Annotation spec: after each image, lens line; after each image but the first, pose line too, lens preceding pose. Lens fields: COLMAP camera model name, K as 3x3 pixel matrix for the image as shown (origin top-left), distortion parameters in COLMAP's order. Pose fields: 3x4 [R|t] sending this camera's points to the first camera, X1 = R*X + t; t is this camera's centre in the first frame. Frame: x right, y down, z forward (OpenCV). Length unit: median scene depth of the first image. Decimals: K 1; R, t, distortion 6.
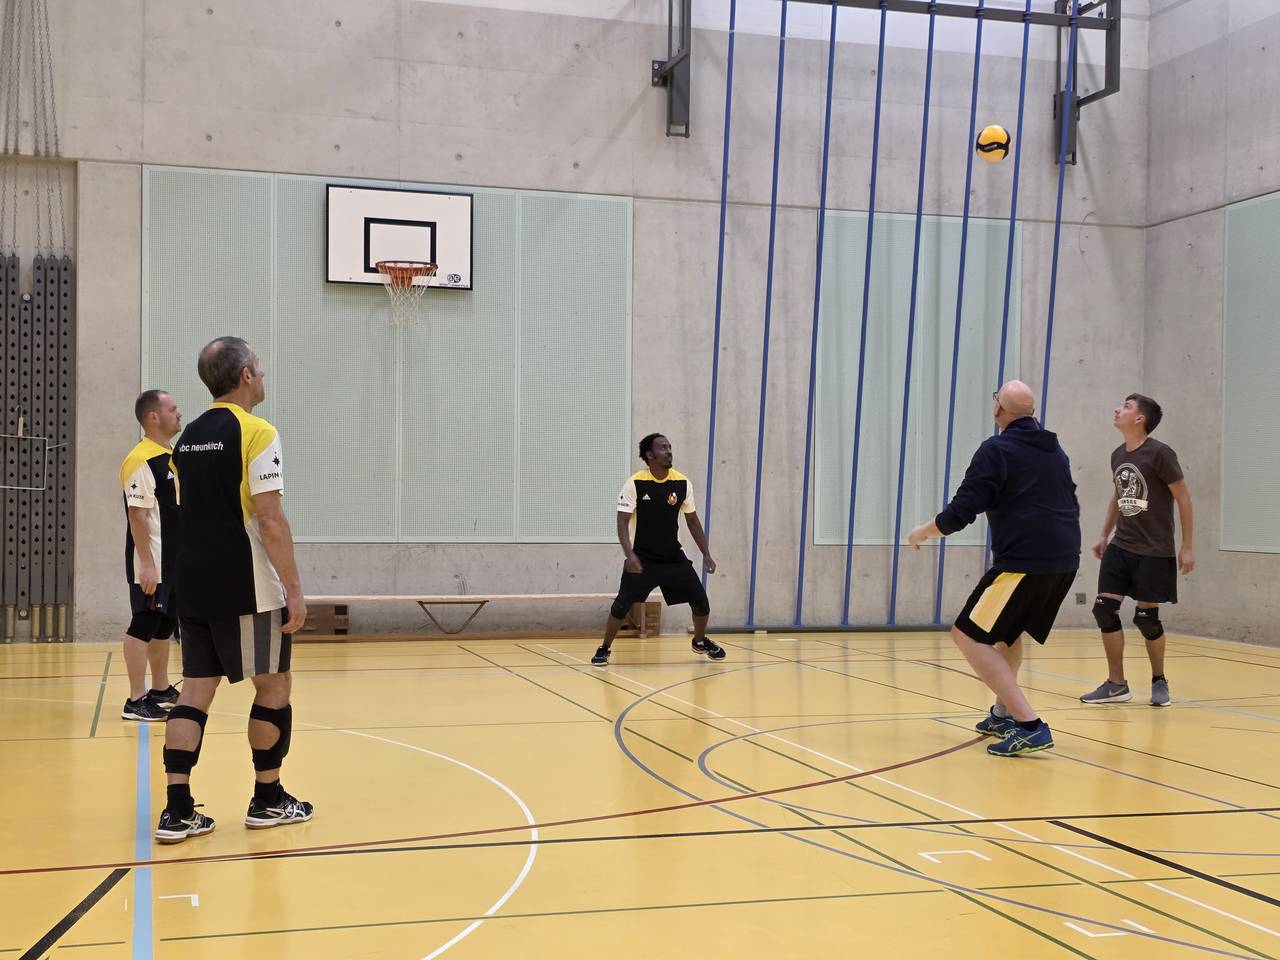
lens RADIAL K [[1837.1, 0, 659.1], [0, 1837.1, 493.8], [0, 0, 1]] dist [0.057947, 0.000000]
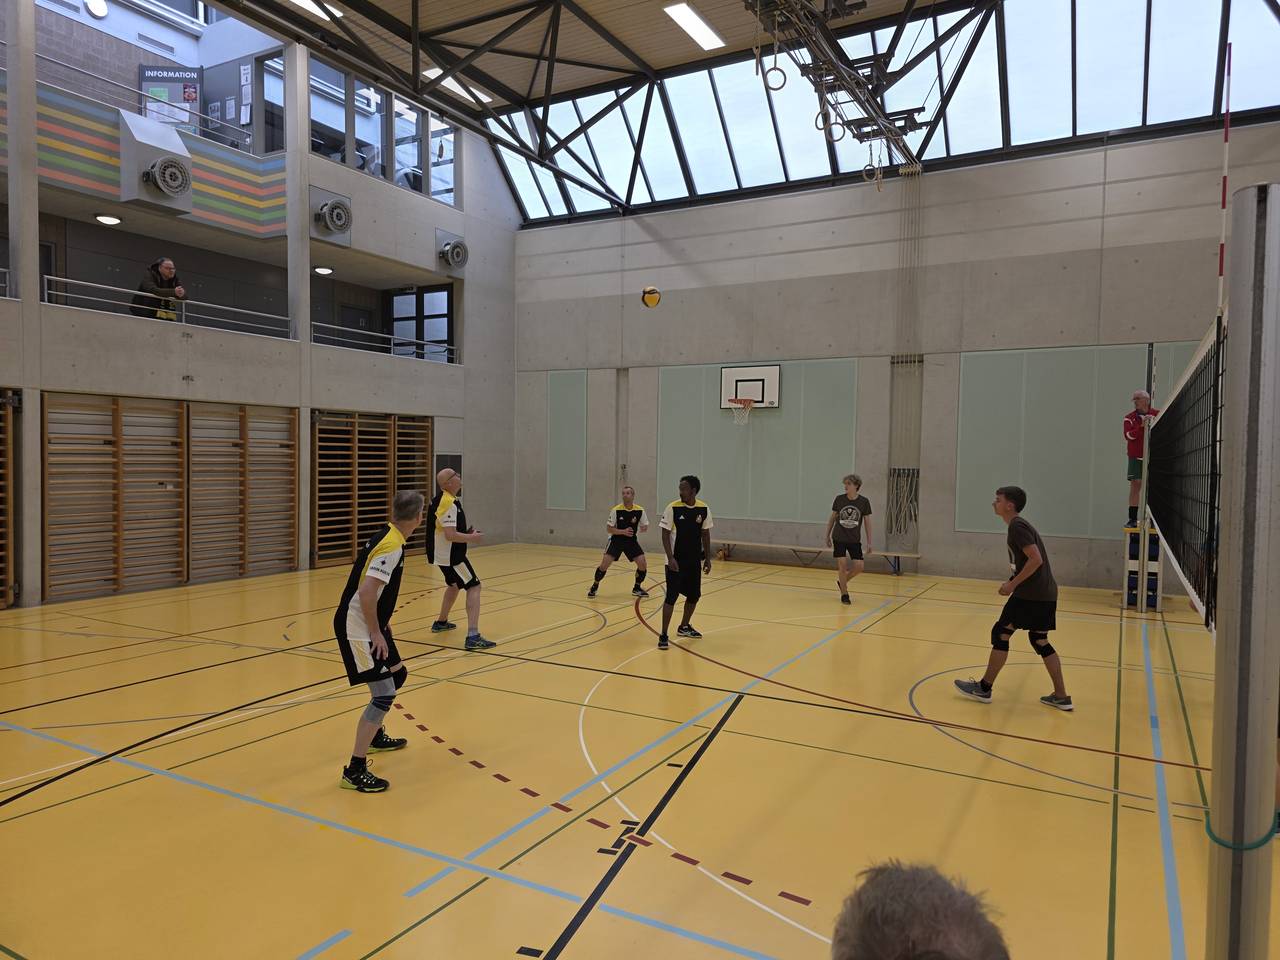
lens RADIAL K [[865.9, 0, 661.8], [0, 865.9, 500.0], [0, 0, 1]] dist [0.075358, -0.061504]
pose [[0.687694, 0.016359, -0.725817, 0.559829], [-0.026851, 0.999635, -0.002910, 0.006676], [0.725504, 0.021490, 0.687882, 0.183990]]
